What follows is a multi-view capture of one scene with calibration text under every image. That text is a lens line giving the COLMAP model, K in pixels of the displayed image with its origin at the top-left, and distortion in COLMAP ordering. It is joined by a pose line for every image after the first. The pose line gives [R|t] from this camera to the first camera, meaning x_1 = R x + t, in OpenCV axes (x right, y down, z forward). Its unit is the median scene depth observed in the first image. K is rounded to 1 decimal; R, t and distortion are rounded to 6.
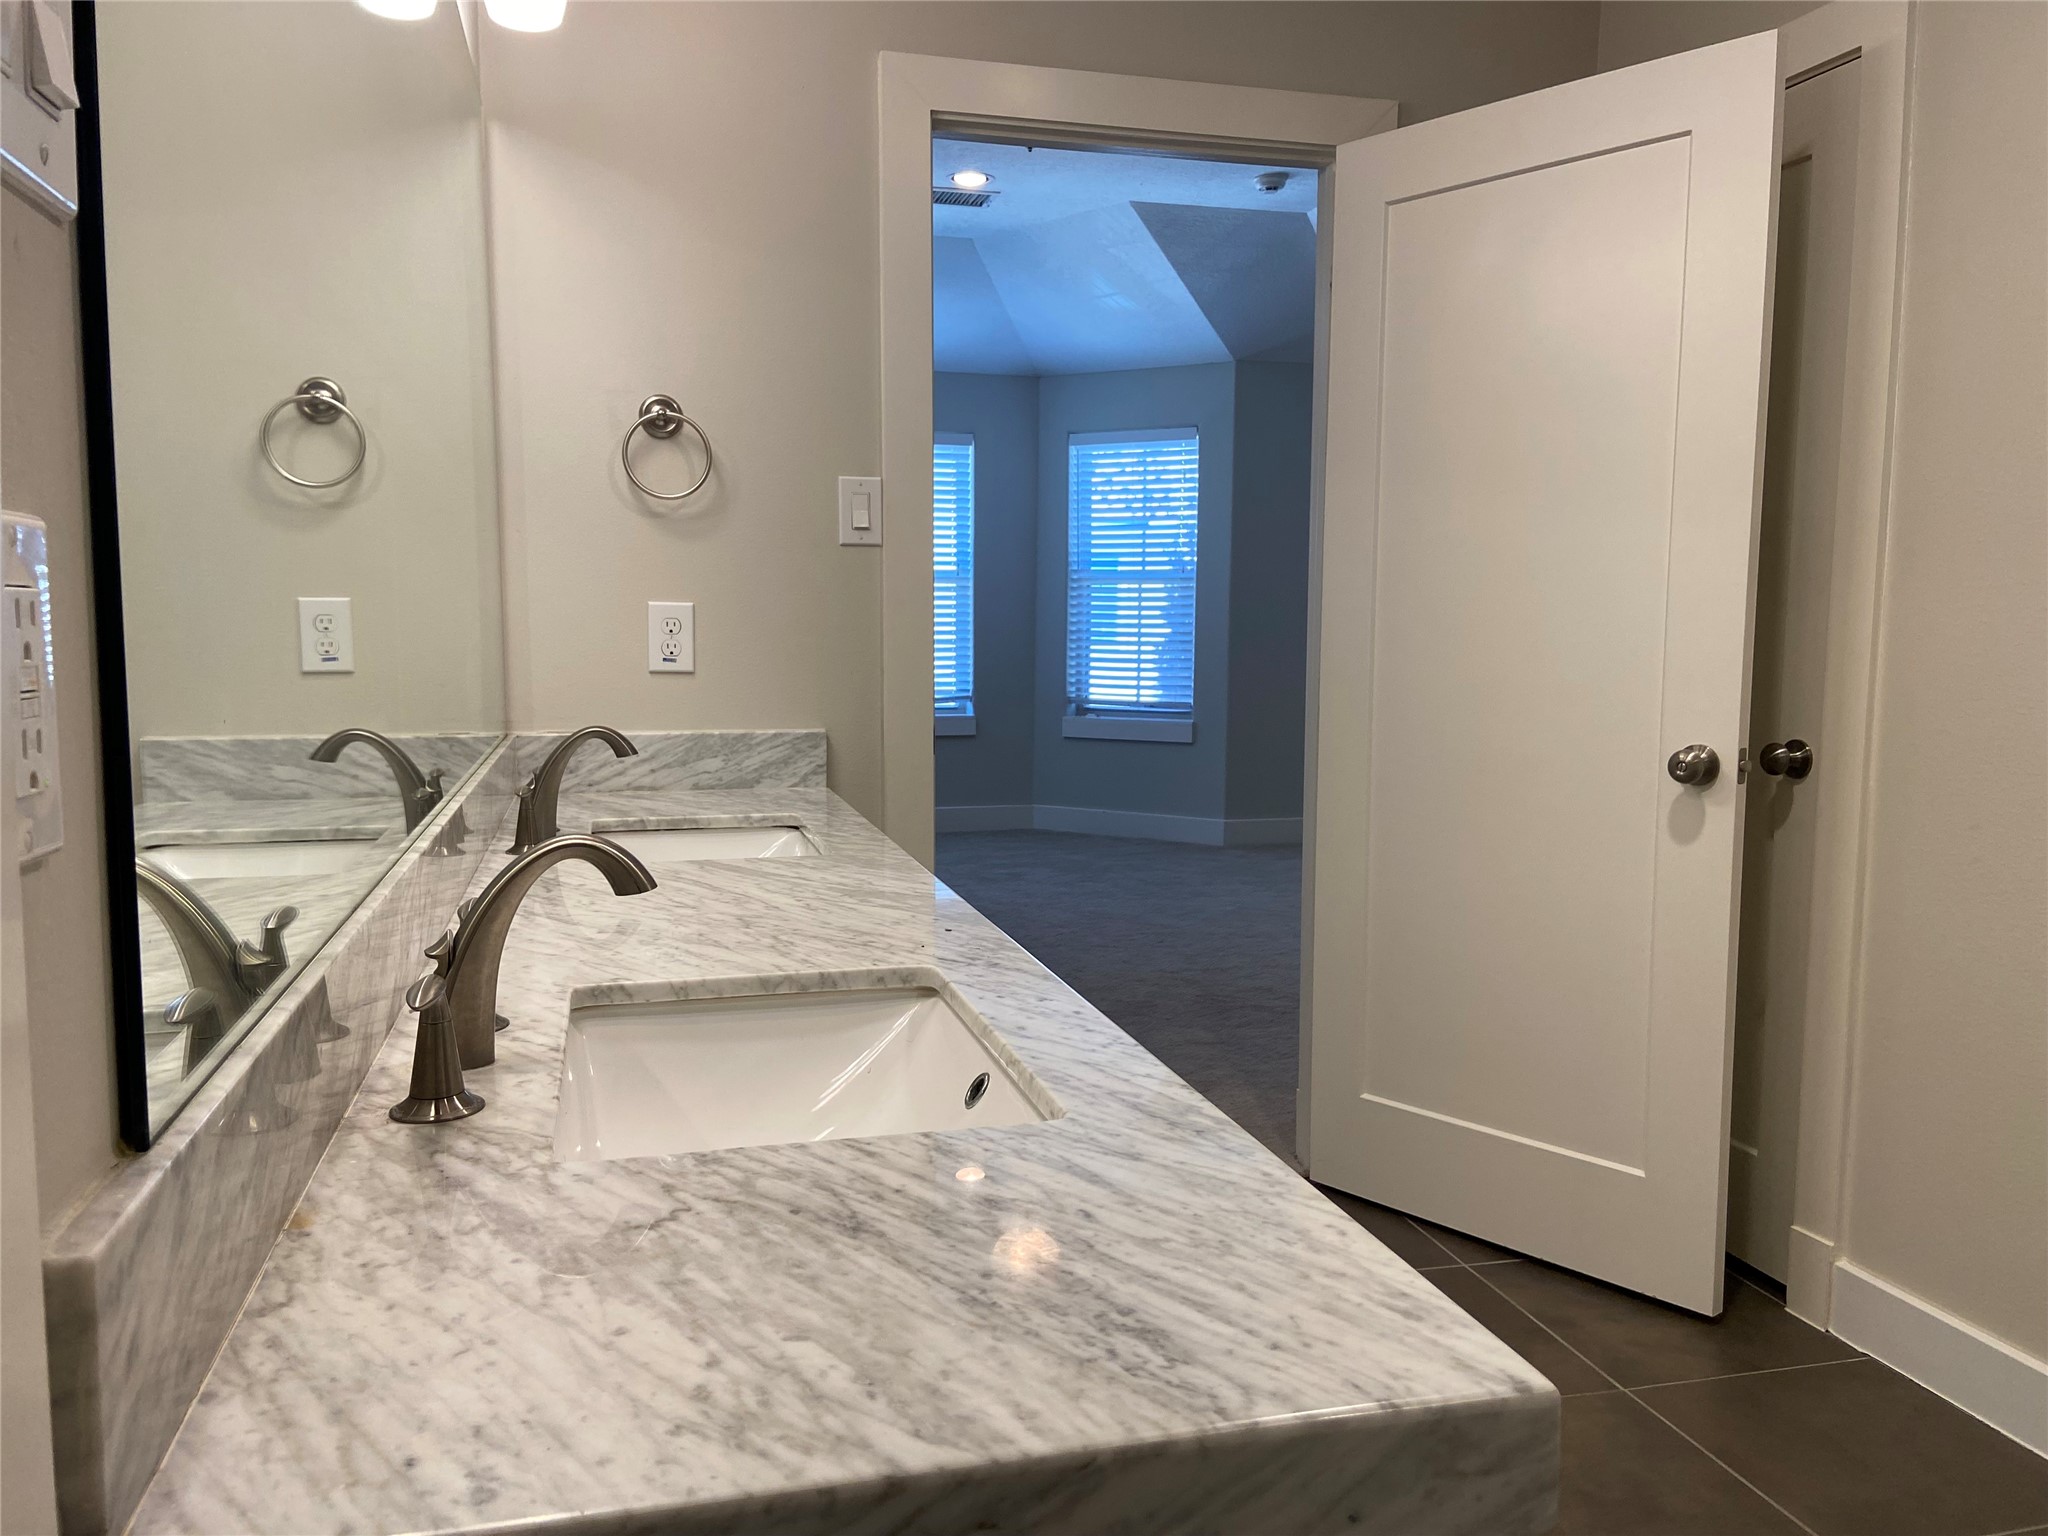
lens RADIAL K [[1537.7, 0, 1001.4], [0, 1537.7, 765.8], [0, 0, 1]] dist [0.133068, -0.158267]
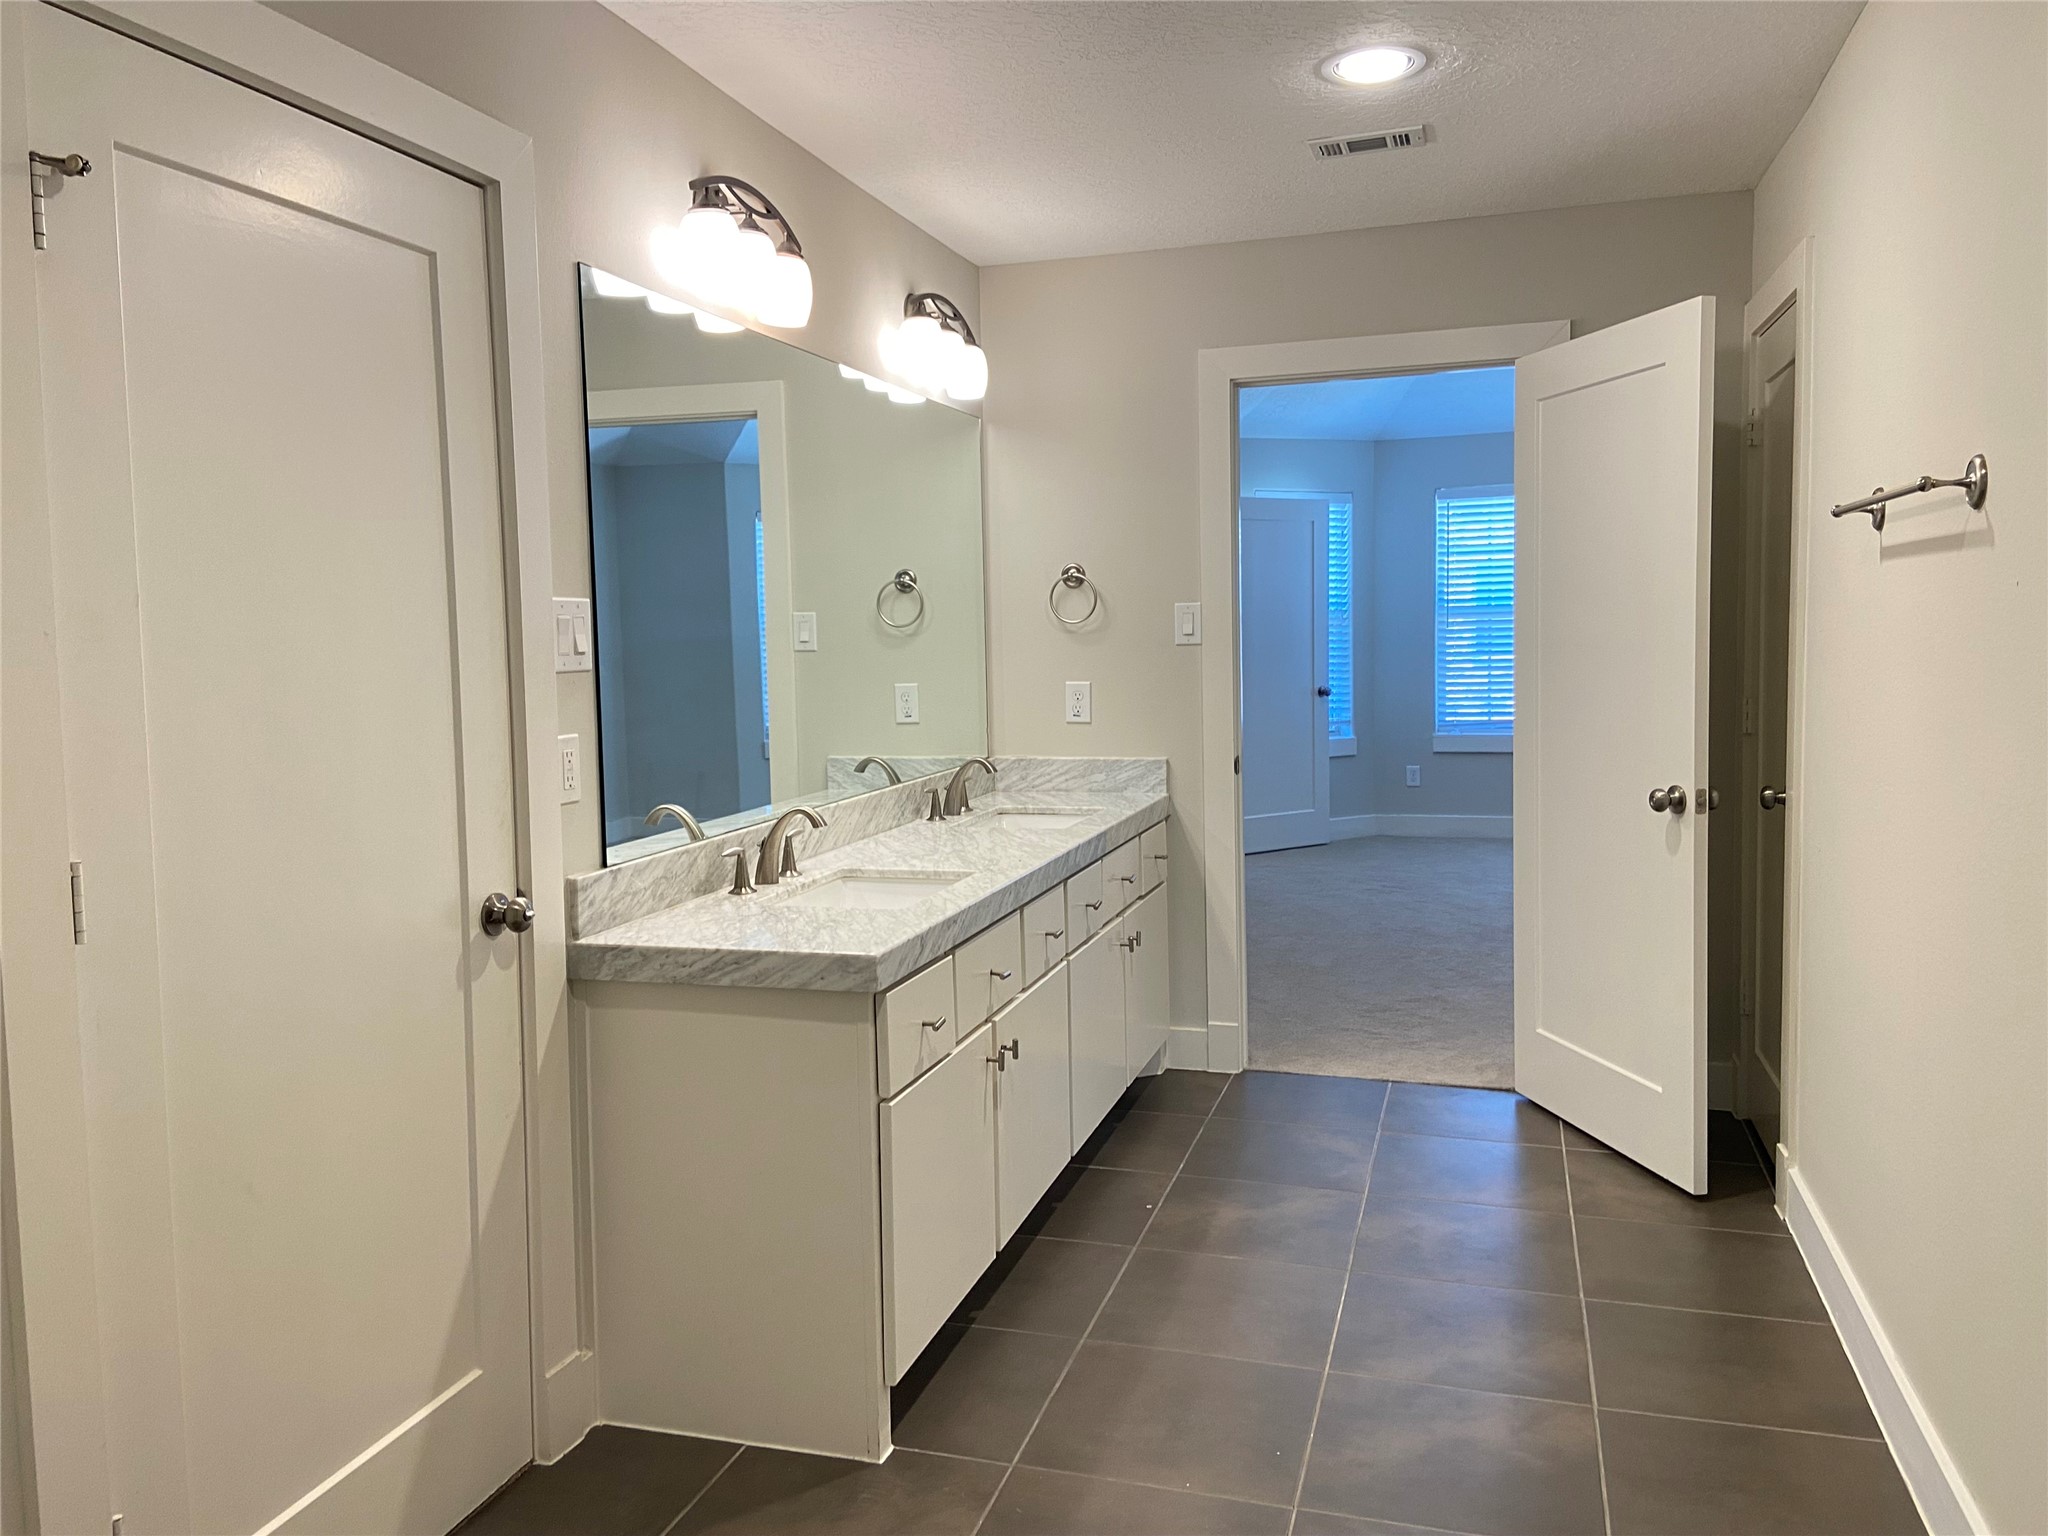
lens RADIAL K [[1537.7, 0, 1001.4], [0, 1537.7, 765.8], [0, 0, 1]] dist [0.133068, -0.158267]
pose [[0.844704, 0.025840, -0.534610, 0.633020], [-0.025730, 0.999640, 0.007664, -0.024114], [0.534615, 0.007282, 0.845064, -0.486991]]
